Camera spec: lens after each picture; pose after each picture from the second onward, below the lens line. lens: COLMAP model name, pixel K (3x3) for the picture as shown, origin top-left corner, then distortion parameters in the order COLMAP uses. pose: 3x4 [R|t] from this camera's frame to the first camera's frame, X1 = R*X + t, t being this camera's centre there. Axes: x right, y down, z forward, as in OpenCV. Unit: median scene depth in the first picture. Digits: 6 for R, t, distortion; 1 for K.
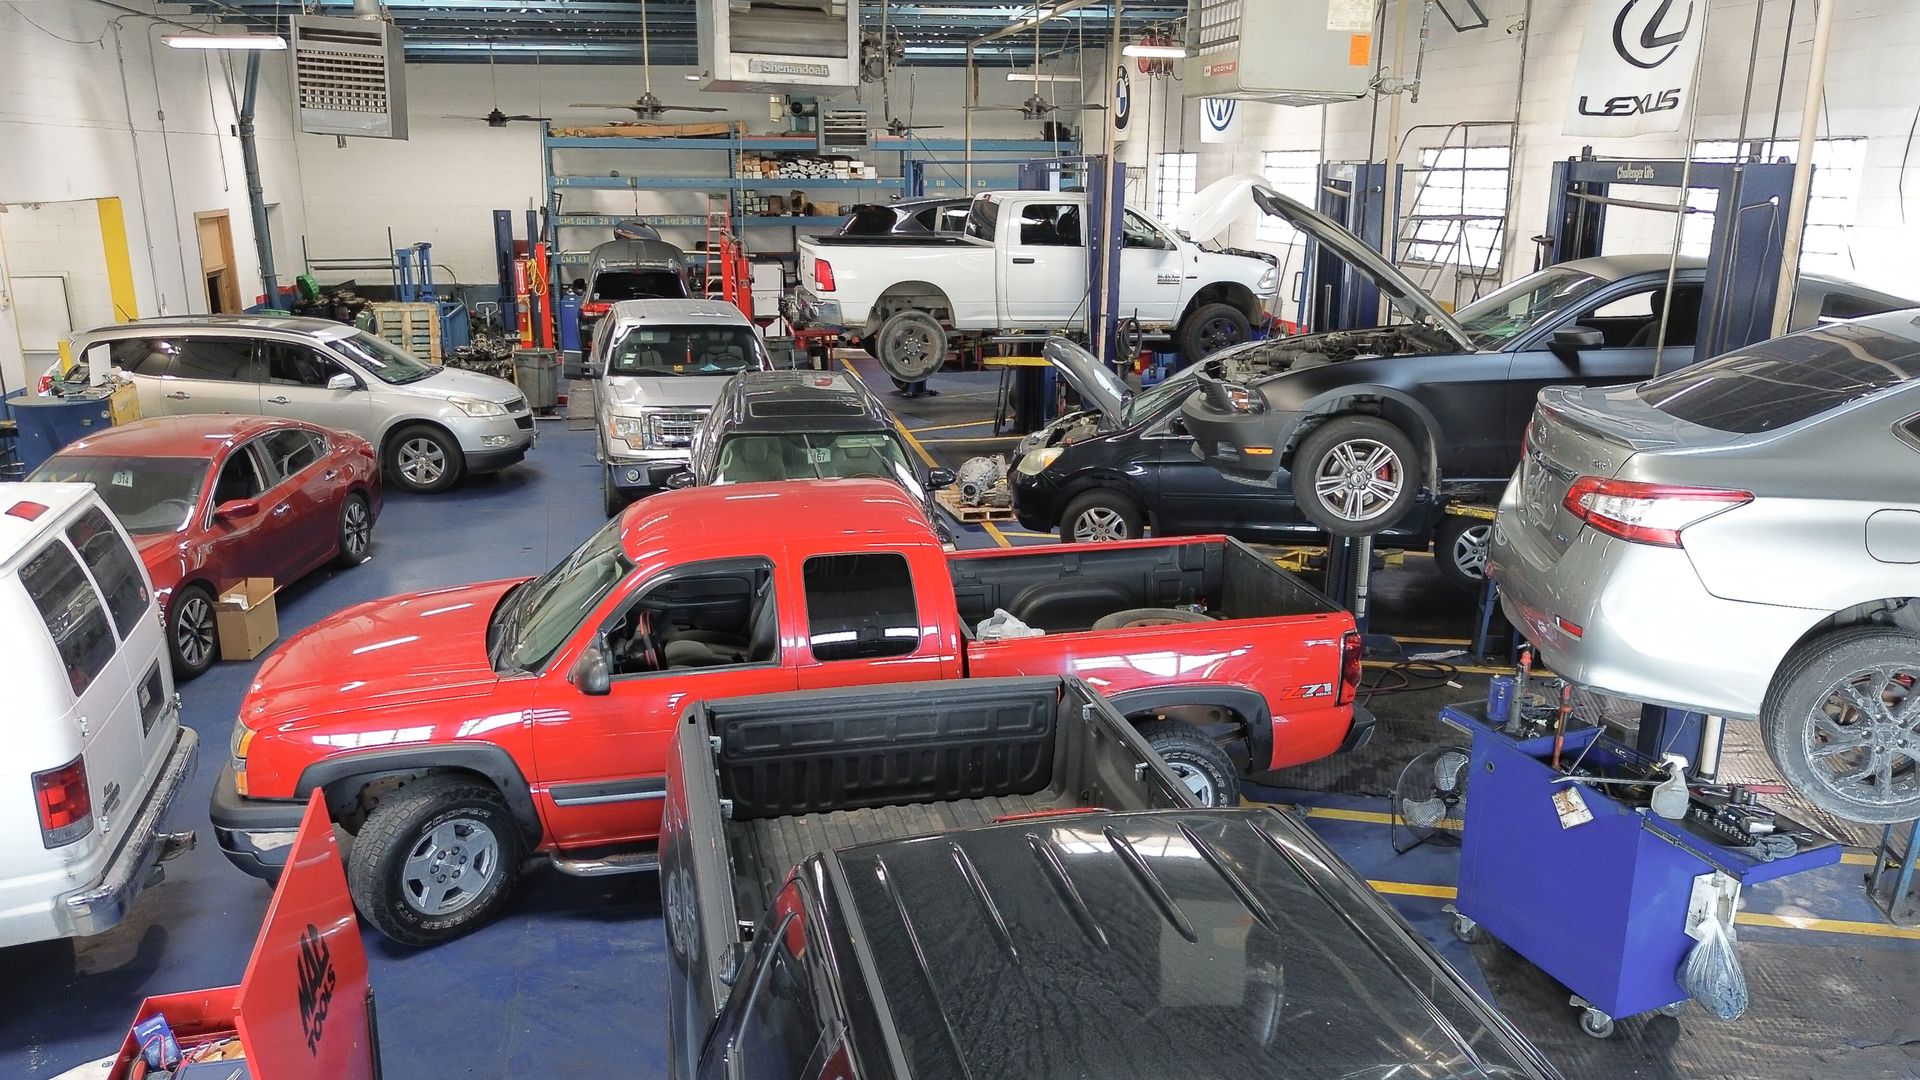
lens RADIAL K [[1393.5, 0, 960.0], [0, 1393.5, 540.0], [0, 0, 1]] dist [0.001909, -0.002326]
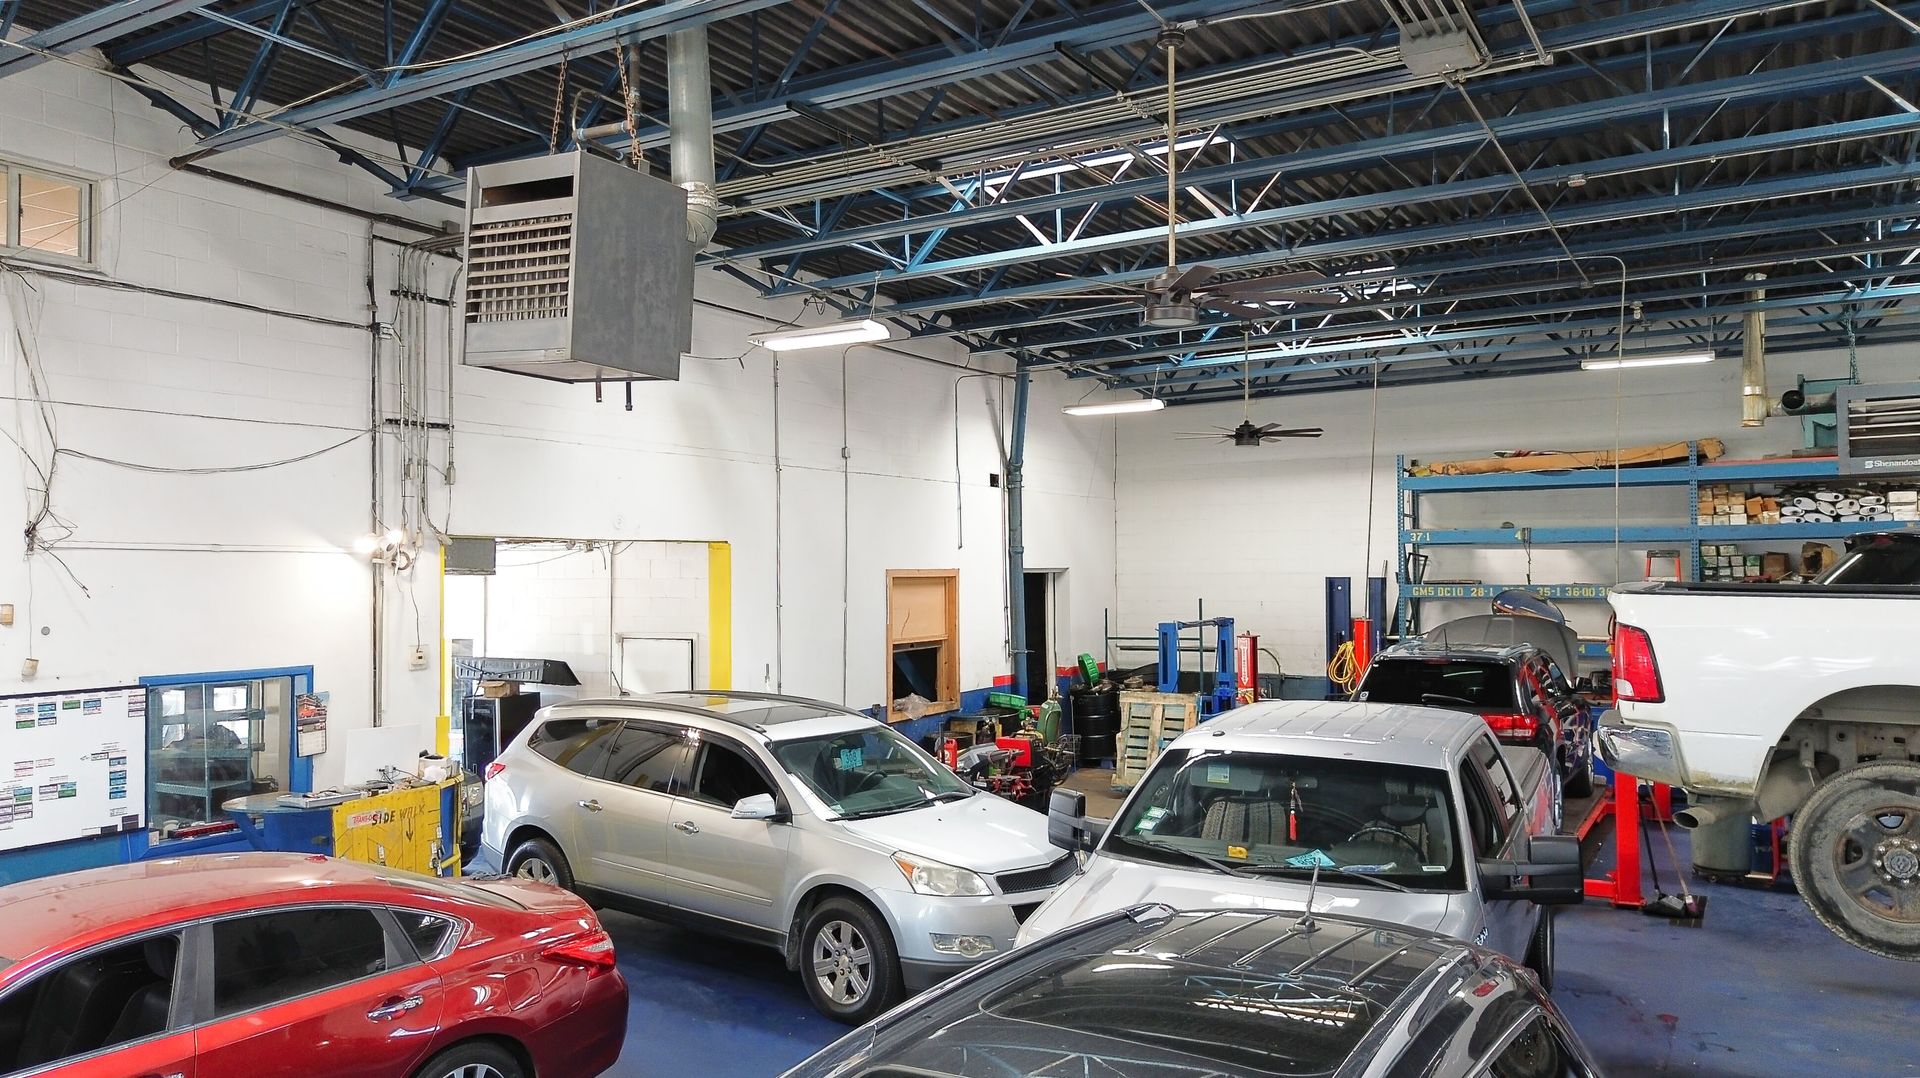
lens RADIAL K [[1393.5, 0, 960.0], [0, 1393.5, 539.0], [0, 0, 1]] dist [0.001909, -0.002326]
pose [[0.733870, -0.031275, -0.678570, 0.025423], [-0.163260, 0.961539, -0.220881, -0.073674], [0.659379, 0.272881, 0.700539, 0.416141]]
